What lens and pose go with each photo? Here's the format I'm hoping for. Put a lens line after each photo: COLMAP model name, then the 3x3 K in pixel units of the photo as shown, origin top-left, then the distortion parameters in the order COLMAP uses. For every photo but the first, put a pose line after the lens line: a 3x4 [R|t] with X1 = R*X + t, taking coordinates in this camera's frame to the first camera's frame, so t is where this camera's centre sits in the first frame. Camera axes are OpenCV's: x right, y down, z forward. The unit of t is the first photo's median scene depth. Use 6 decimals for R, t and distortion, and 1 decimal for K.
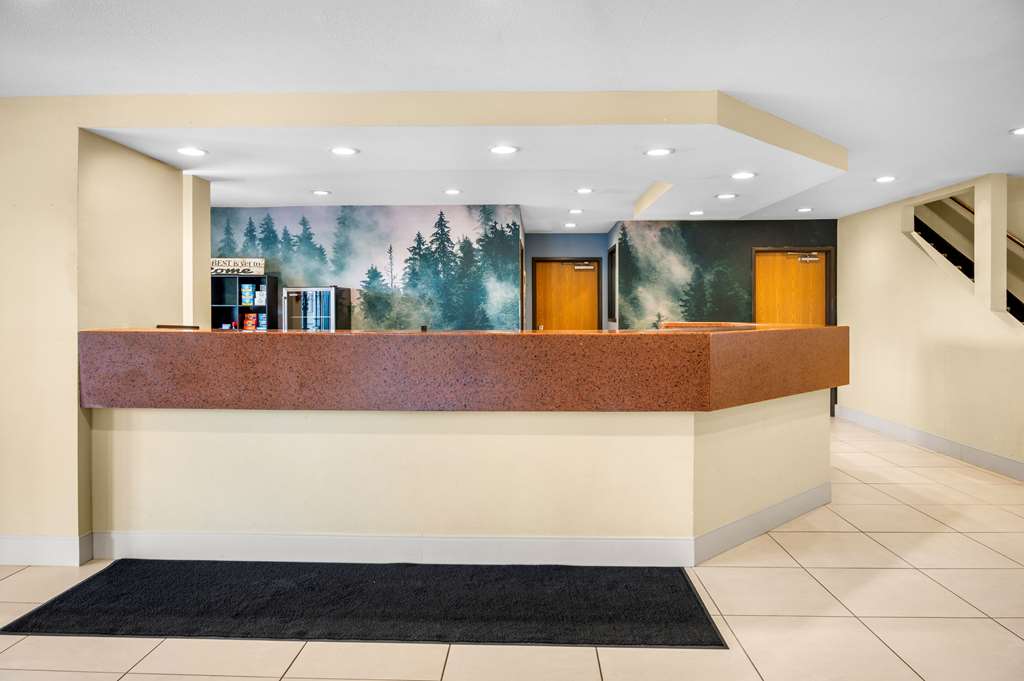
lens RADIAL K [[678.4, 0, 527.4], [0, 678.4, 311.4], [0, 0, 1]] dist [-0.002132, -0.007340]
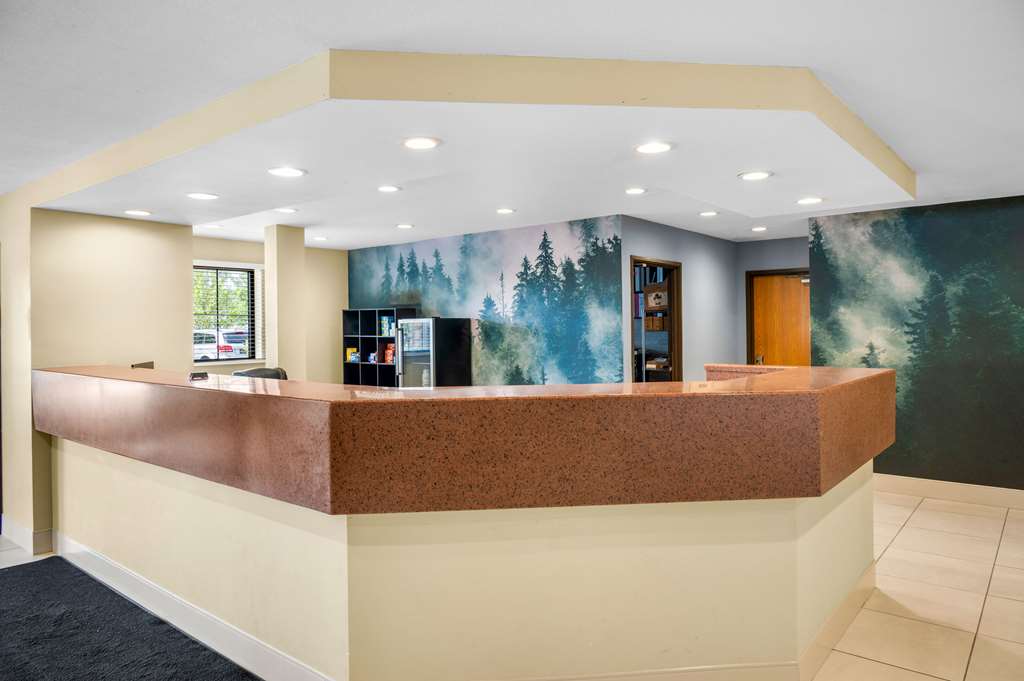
lens RADIAL K [[678.4, 0, 513.8], [0, 678.4, 336.4], [0, 0, 1]] dist [-0.002132, -0.007340]
pose [[0.796159, 0.000857, -0.605087, 0.382278], [0.008611, 0.999882, 0.012747, -0.019497], [0.605027, -0.015359, 0.796057, 0.255305]]
